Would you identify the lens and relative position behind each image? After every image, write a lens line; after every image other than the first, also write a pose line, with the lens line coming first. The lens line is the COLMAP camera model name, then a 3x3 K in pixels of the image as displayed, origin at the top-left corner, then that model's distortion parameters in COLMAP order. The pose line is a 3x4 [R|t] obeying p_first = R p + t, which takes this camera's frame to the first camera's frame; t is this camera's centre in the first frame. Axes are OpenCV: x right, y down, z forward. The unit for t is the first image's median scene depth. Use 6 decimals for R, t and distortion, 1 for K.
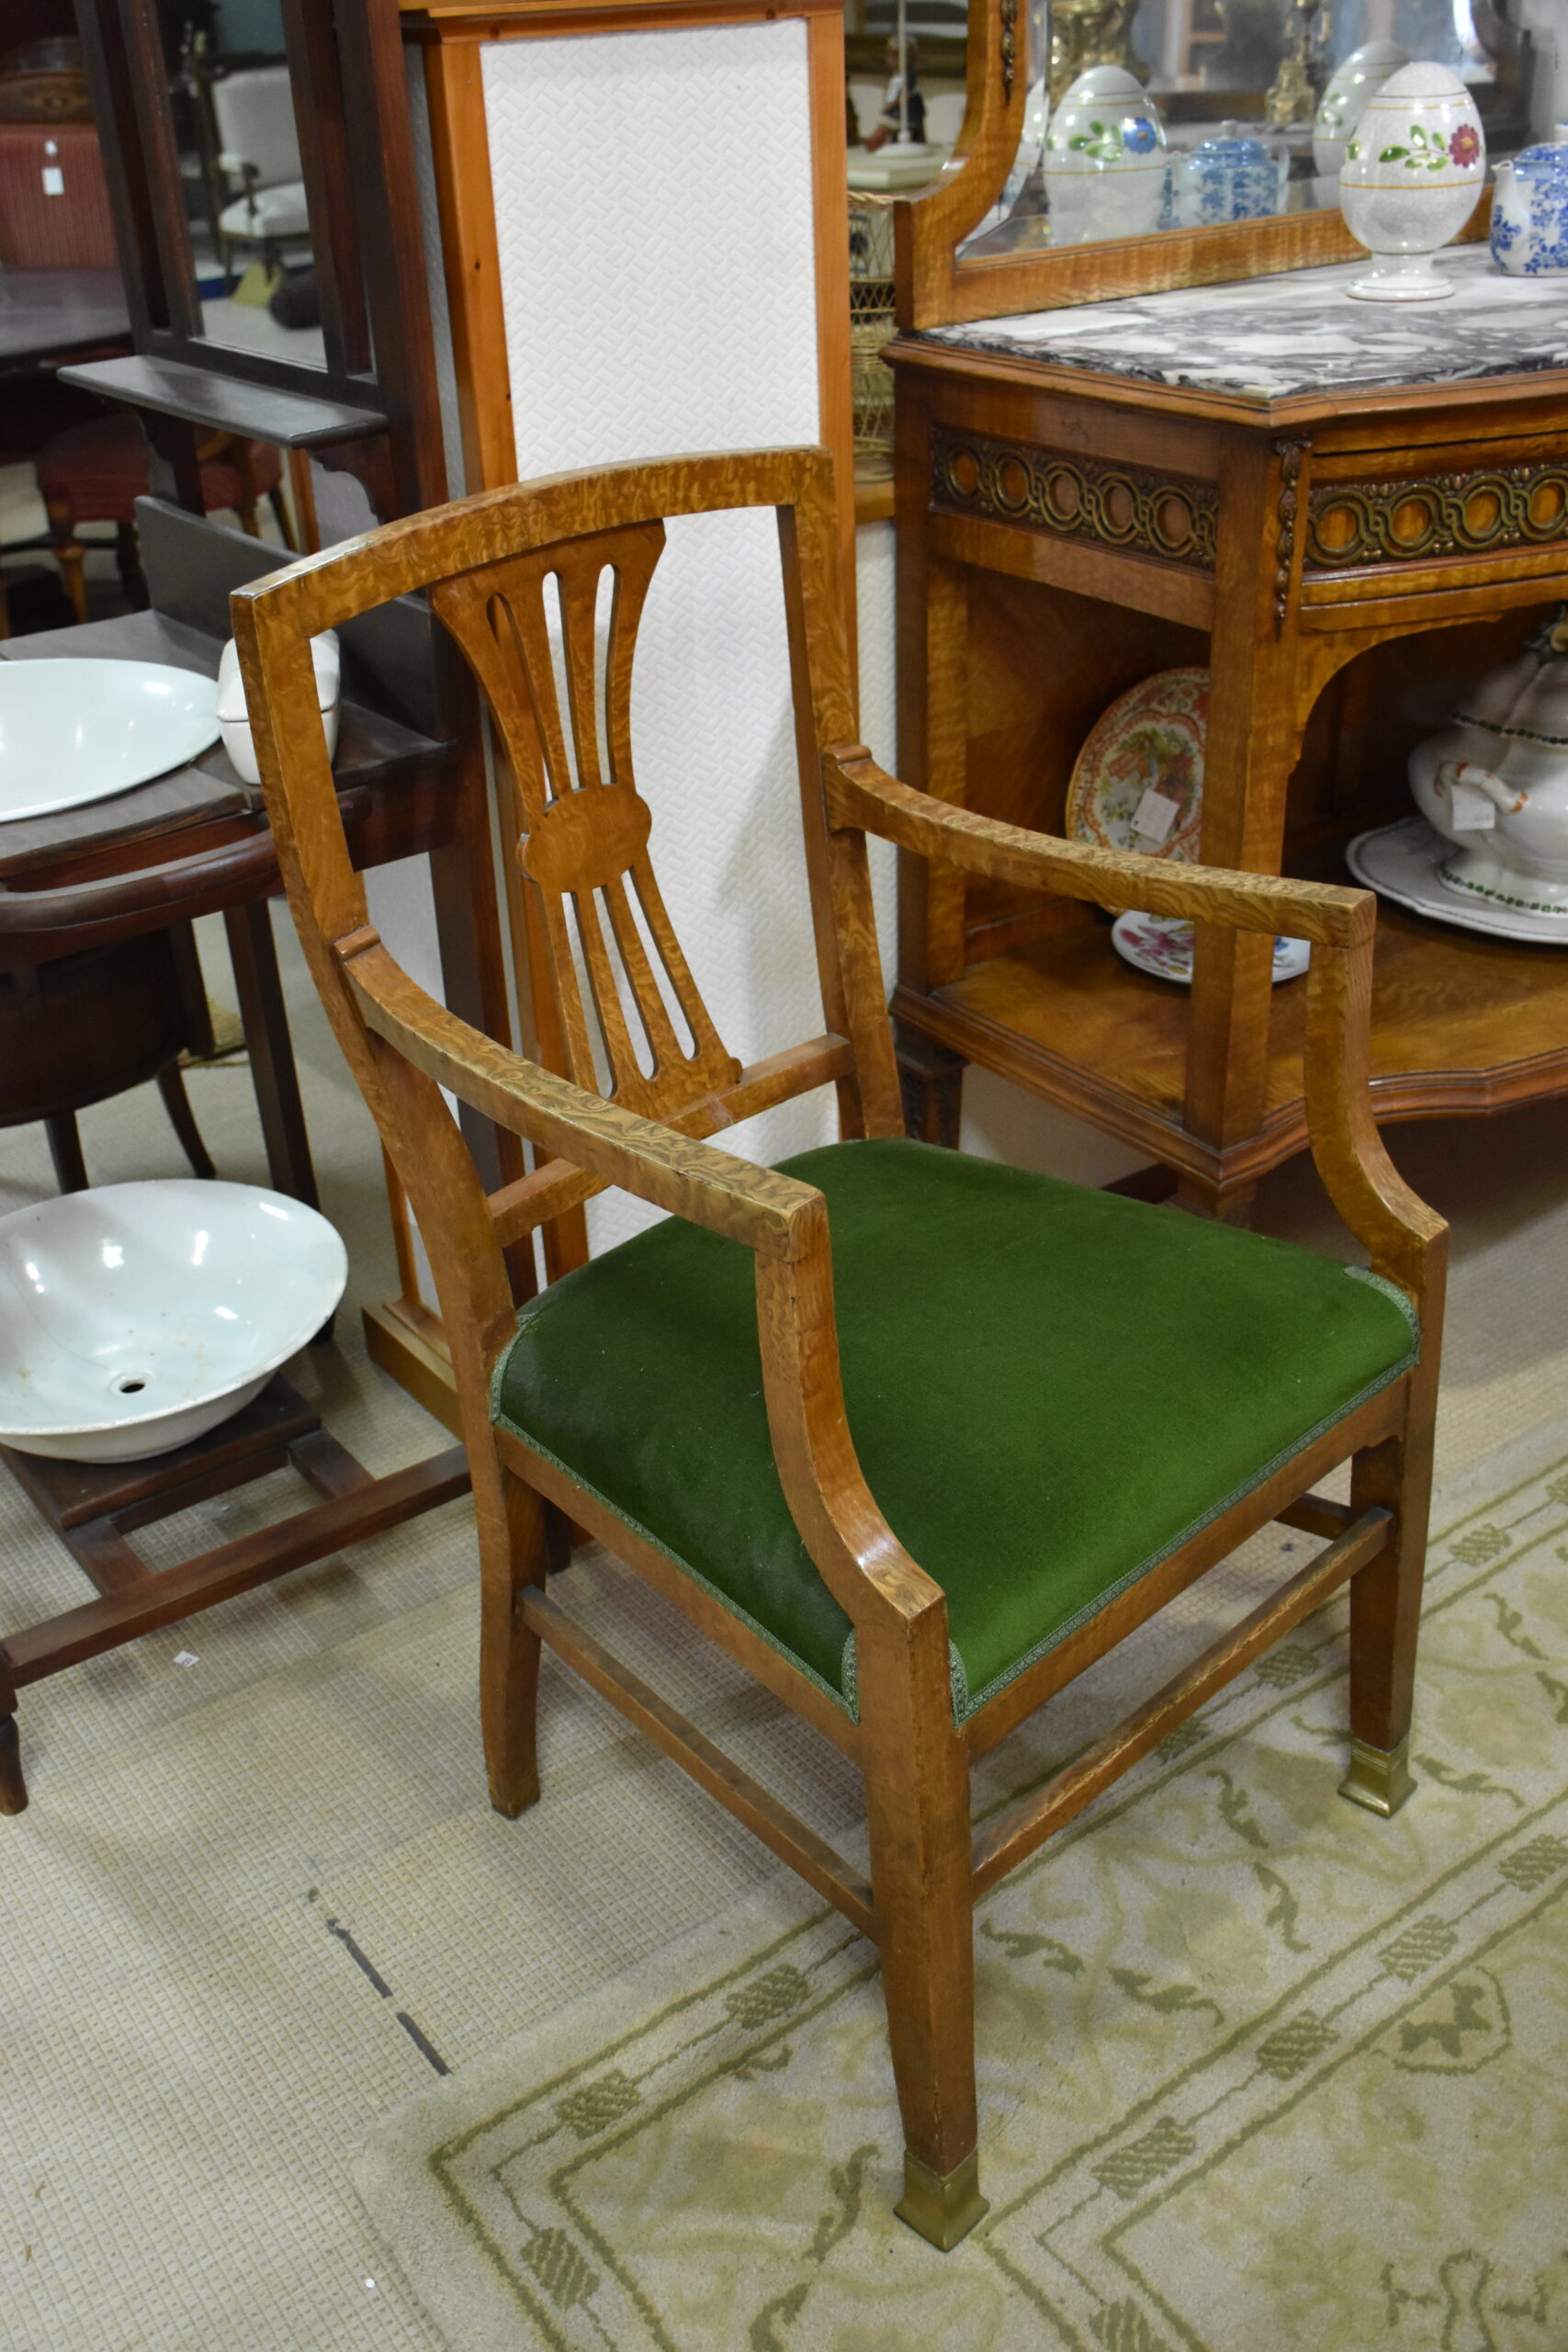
lens RADIAL K [[2247.6, 0, 755.4], [0, 2247.6, 1177.1], [0, 0, 1]] dist [-0.086957, 0.195104]
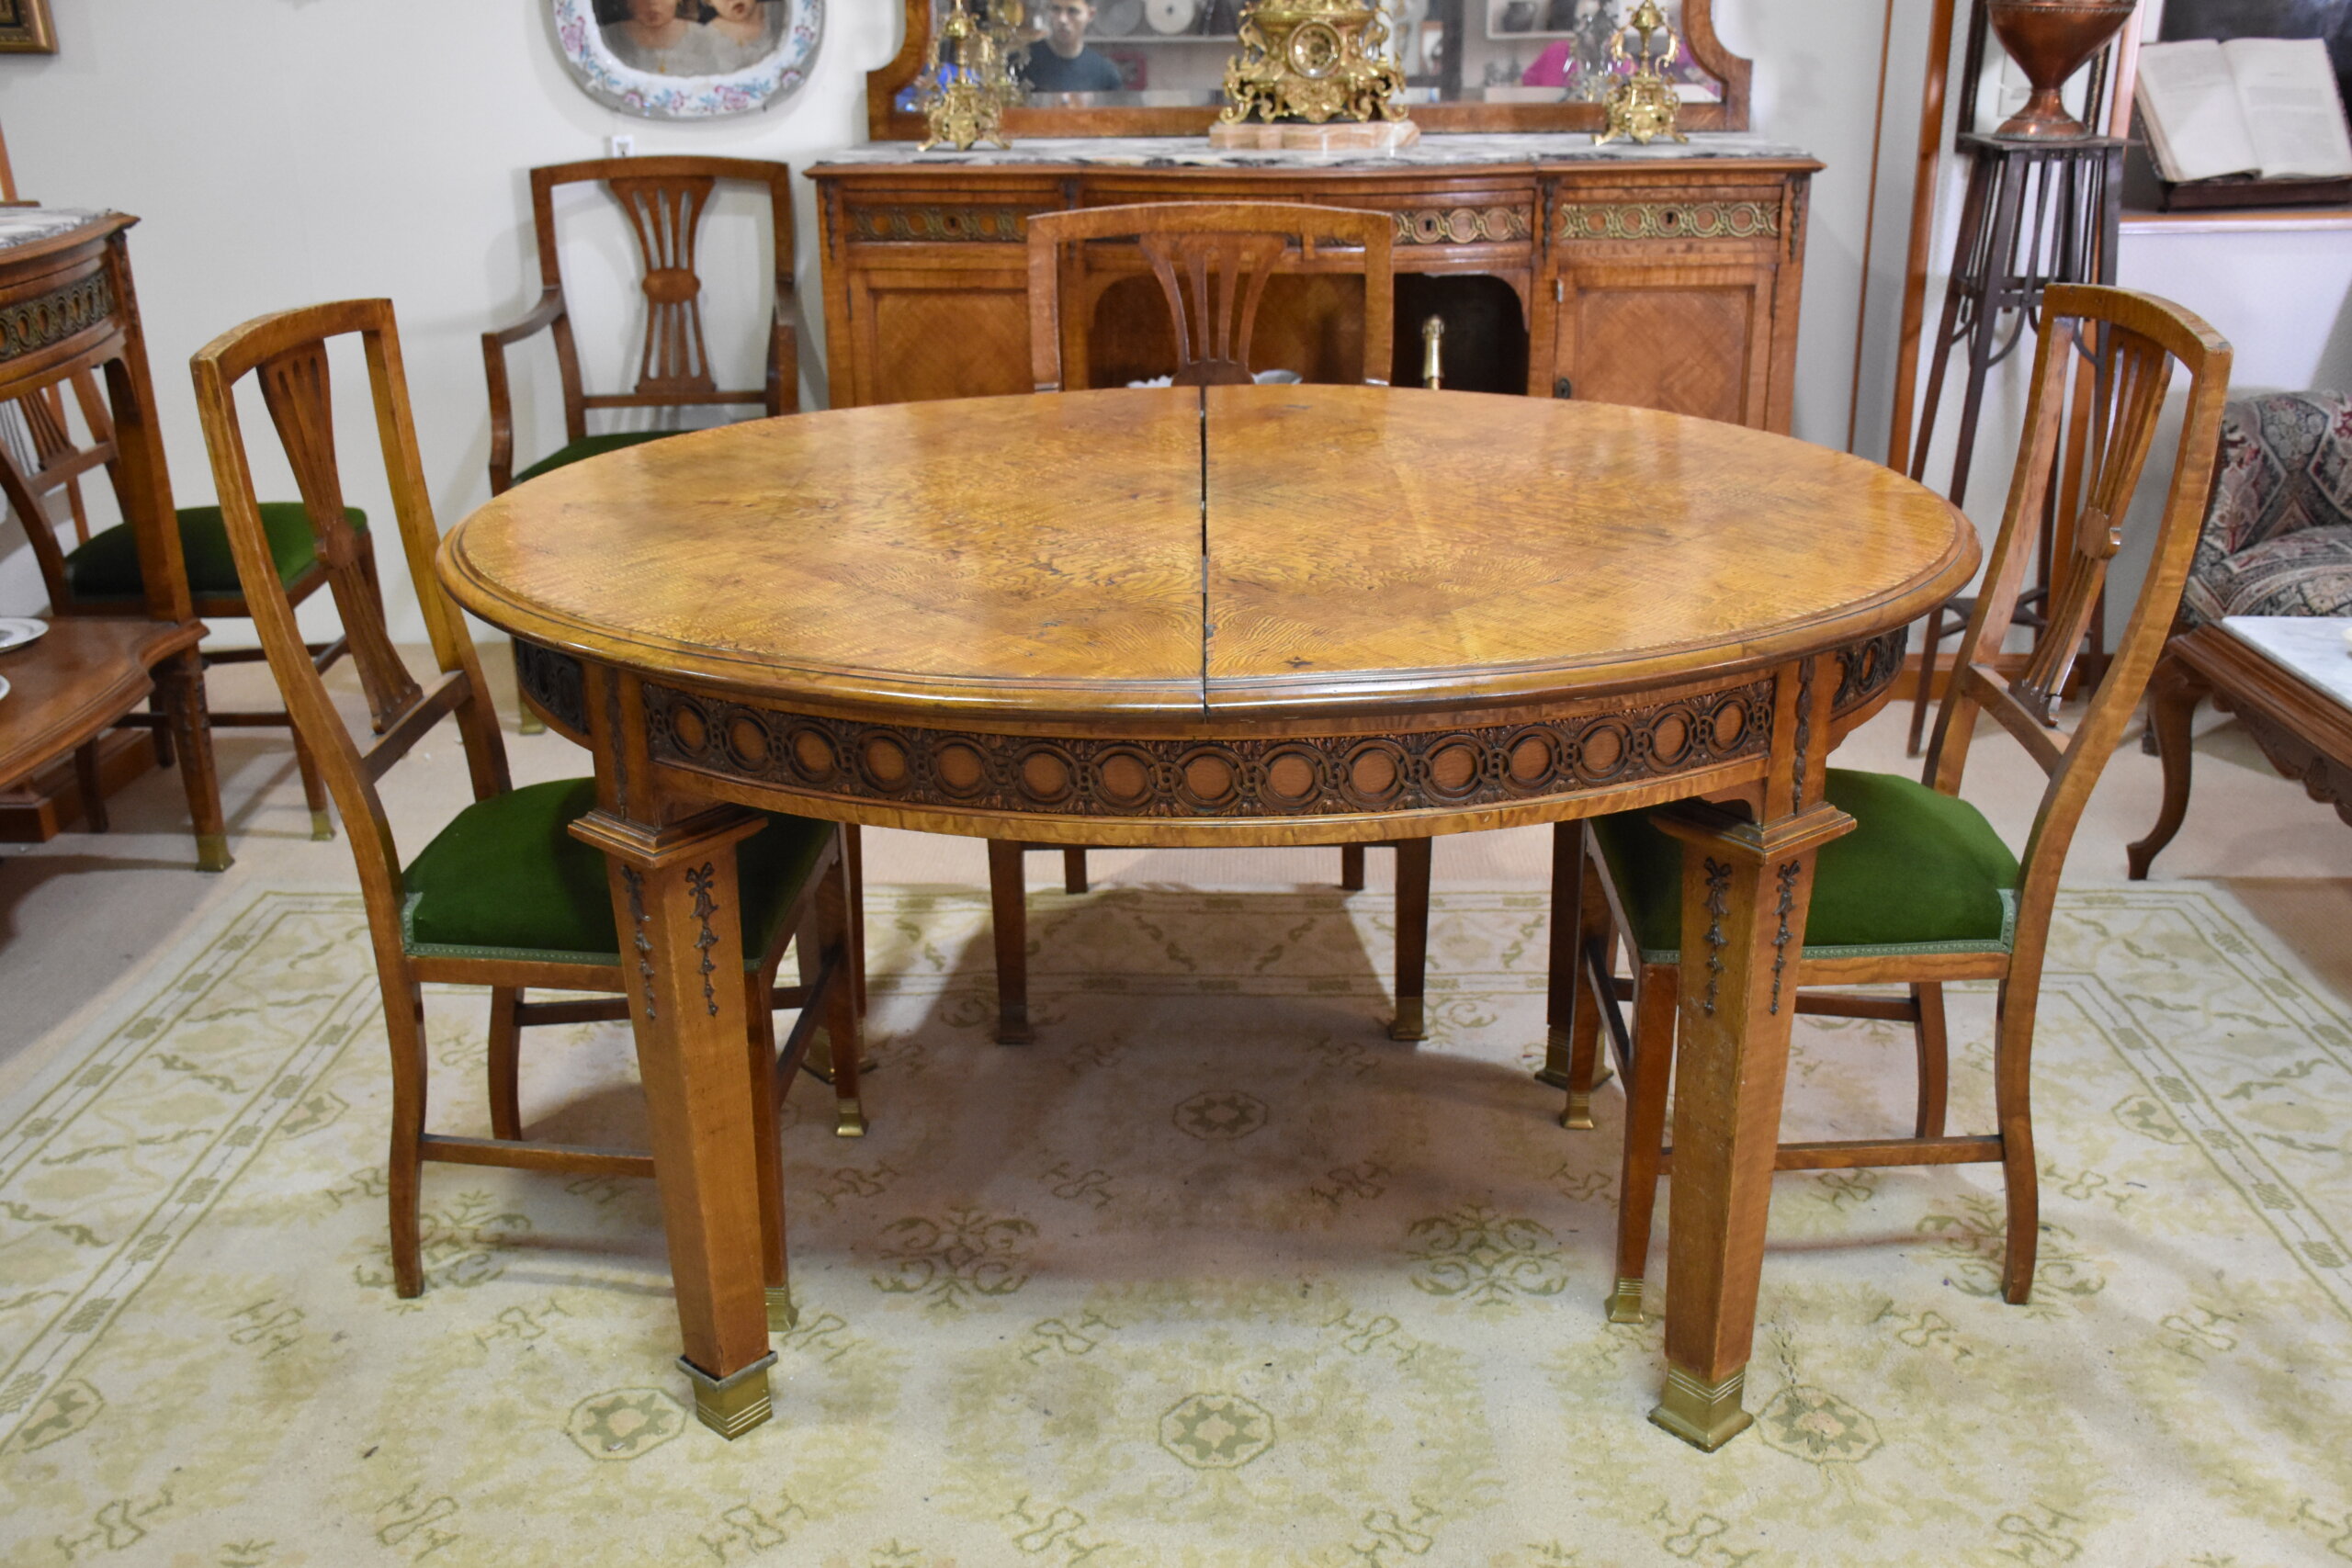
lens RADIAL K [[2247.6, 0, 1167.4], [0, 2247.6, 807.4], [0, 0, 1]] dist [-0.086957, 0.195104]
pose [[0.621013, -0.246495, 0.744032, -0.178377], [0.376589, 0.926351, -0.007427, 0.275603], [-0.687404, 0.284807, 0.668103, -0.457615]]
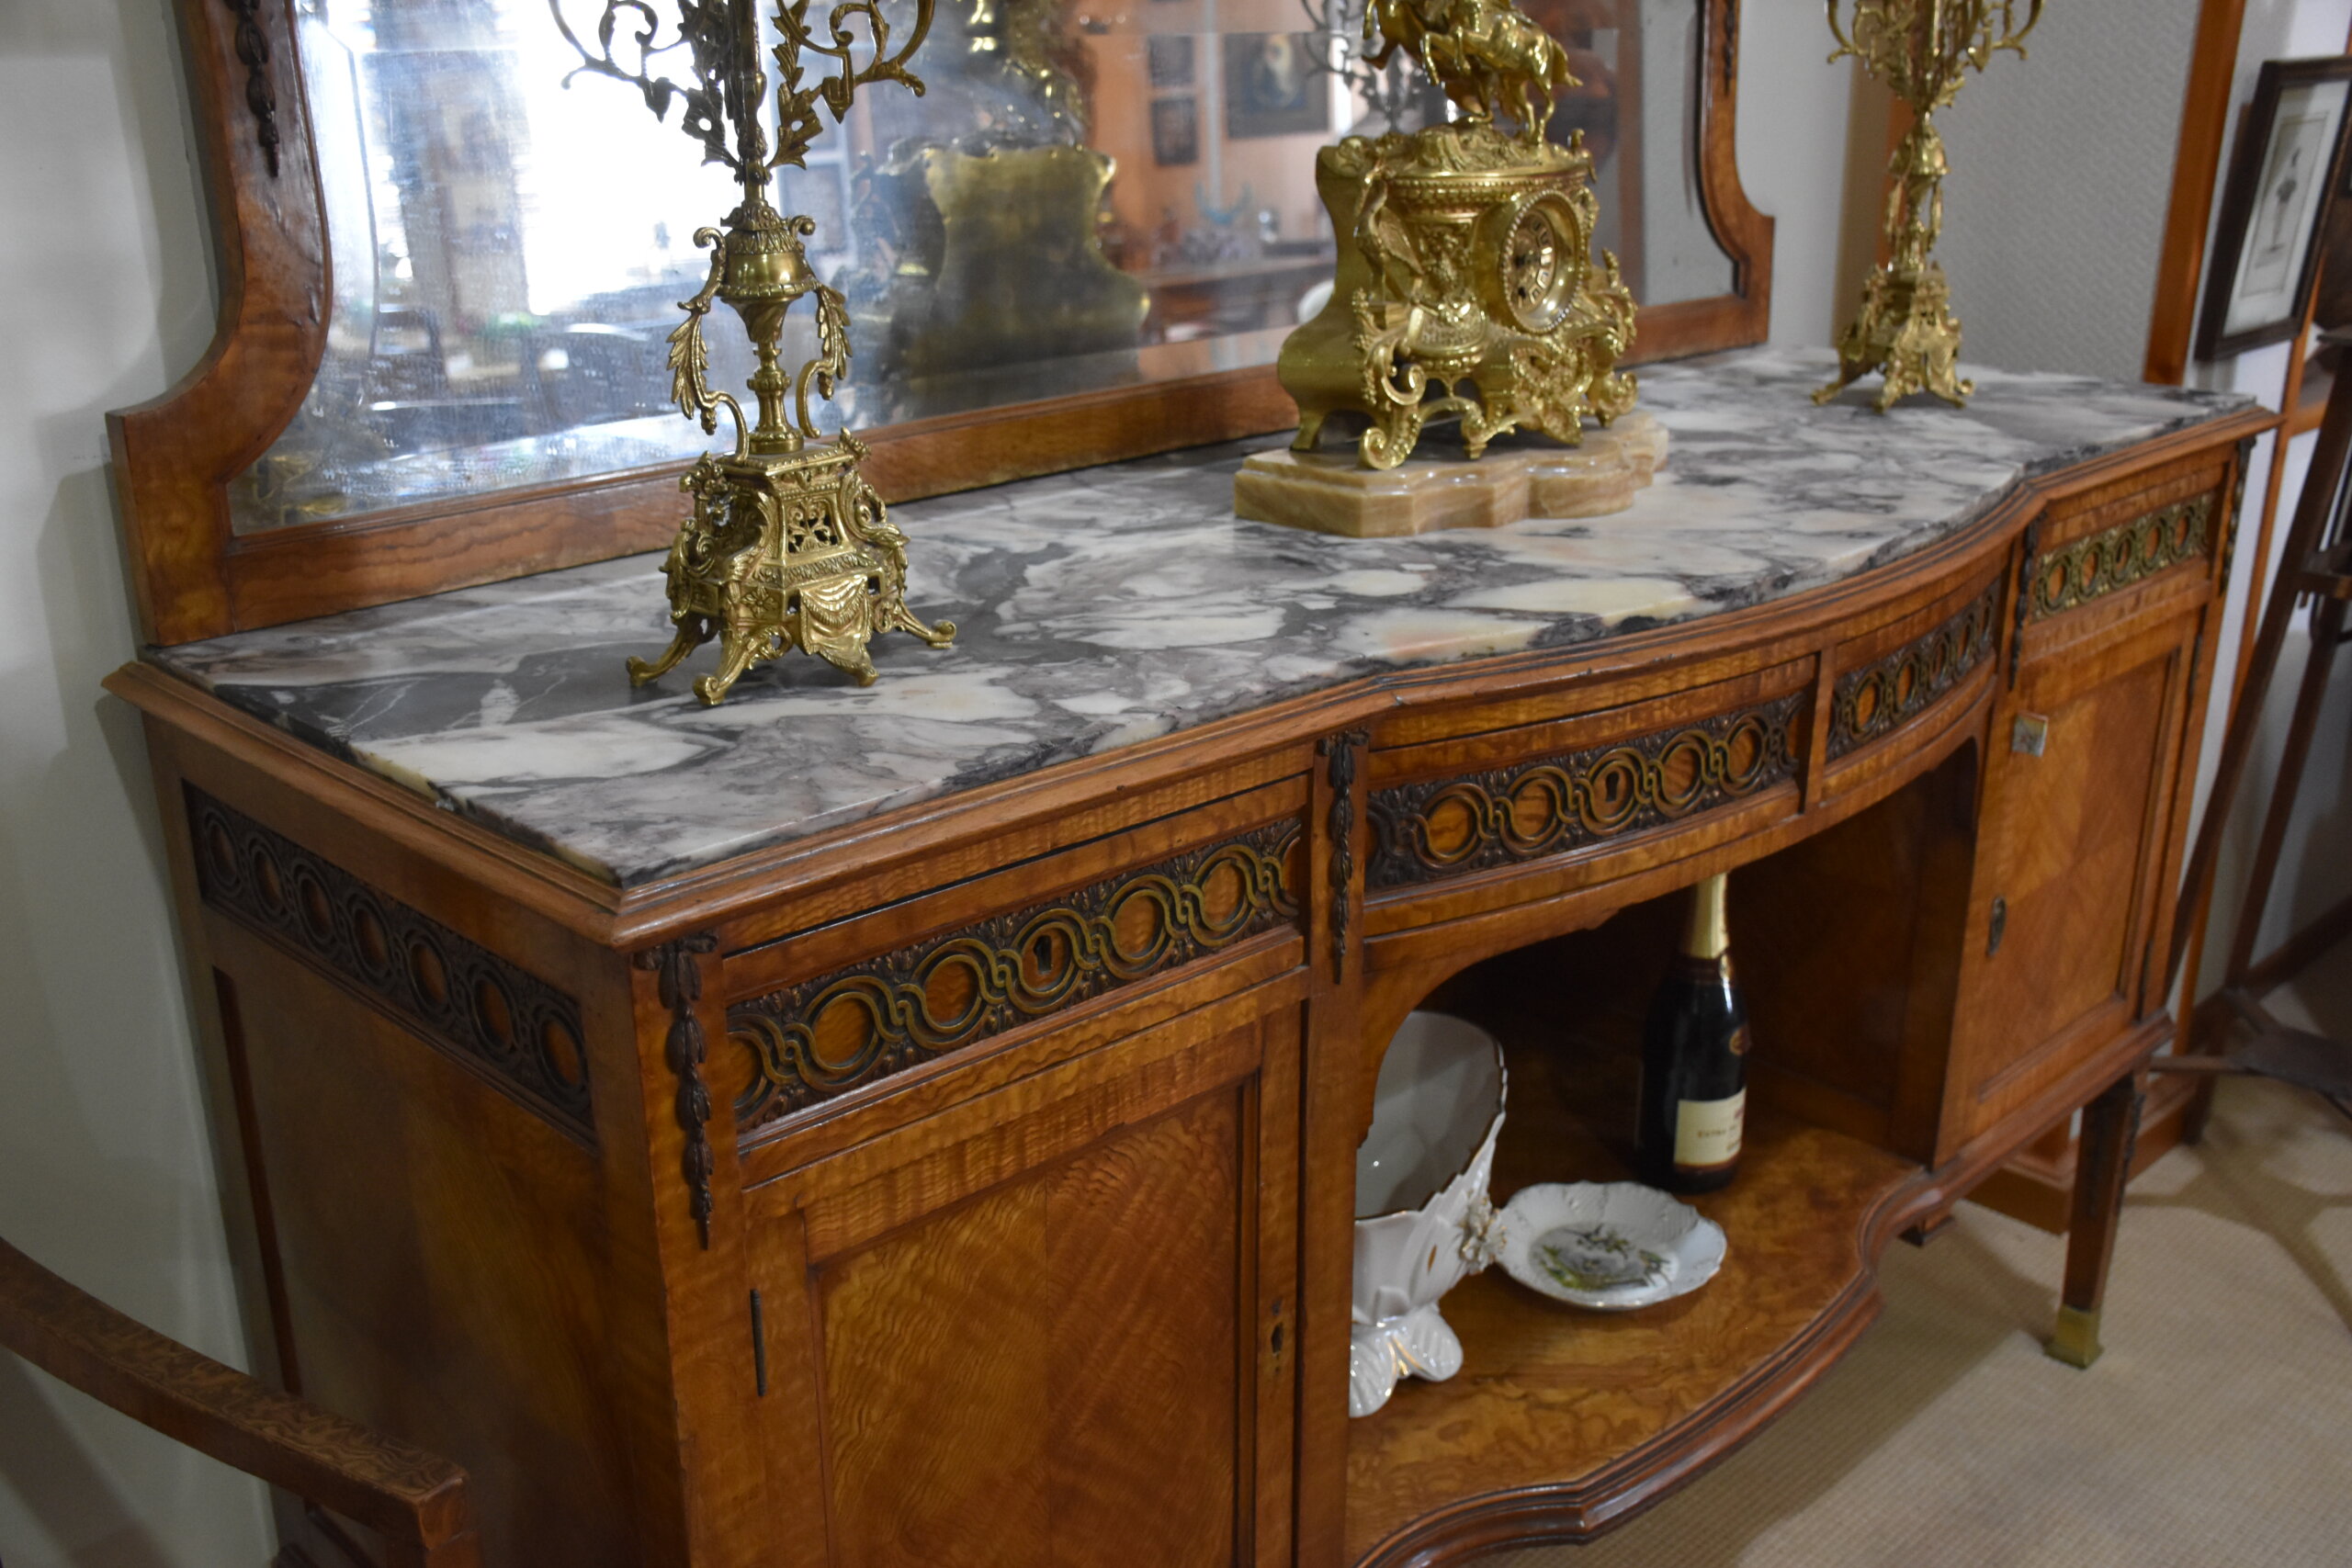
lens RADIAL K [[2247.6, 0, 1167.4], [0, 2247.6, 807.4], [0, 0, 1]] dist [-0.086957, 0.195104]
pose [[-0.151971, -0.291418, 0.944447, 0.927235], [0.497614, 0.803050, 0.327860, -0.610319], [-0.853982, 0.519795, 0.022973, 0.987119]]
